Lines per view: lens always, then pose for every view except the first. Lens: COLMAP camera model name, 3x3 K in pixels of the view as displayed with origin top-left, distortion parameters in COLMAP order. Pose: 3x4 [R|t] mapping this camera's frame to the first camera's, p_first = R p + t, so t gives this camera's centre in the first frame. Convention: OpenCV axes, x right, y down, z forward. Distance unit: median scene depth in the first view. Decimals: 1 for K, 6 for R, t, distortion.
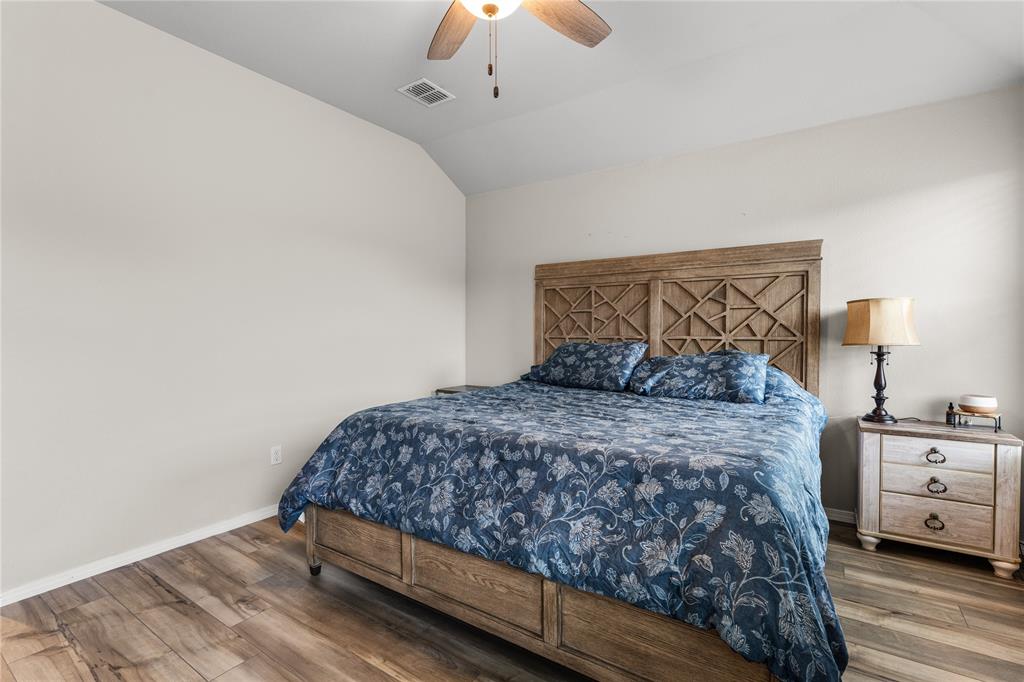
lens RADIAL K [[478.6, 0, 512.0], [0, 478.6, 341.0], [0, 0, 1]] dist [-0.001164, -0.000122]
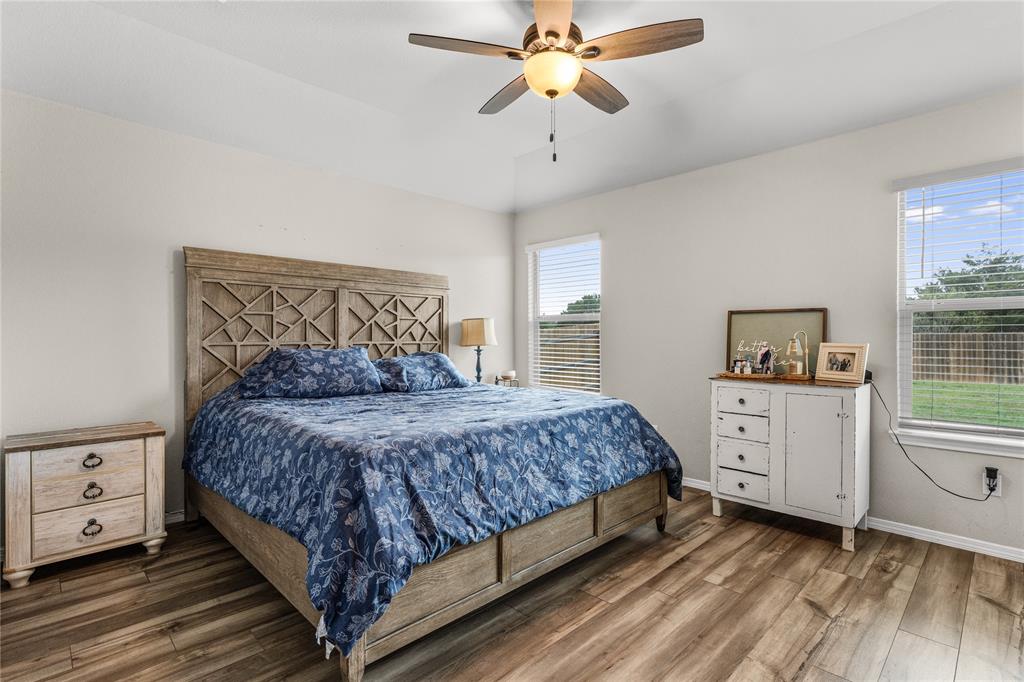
lens RADIAL K [[489.6, 0, 512.0], [0, 489.6, 341.0], [0, 0, 1]] dist [0.002720, 0.000129]
pose [[0.188904, -0.005984, 0.981977, -0.771693], [0.018588, 0.999824, 0.002517, -0.008013], [-0.981820, 0.017778, 0.188982, 0.478917]]
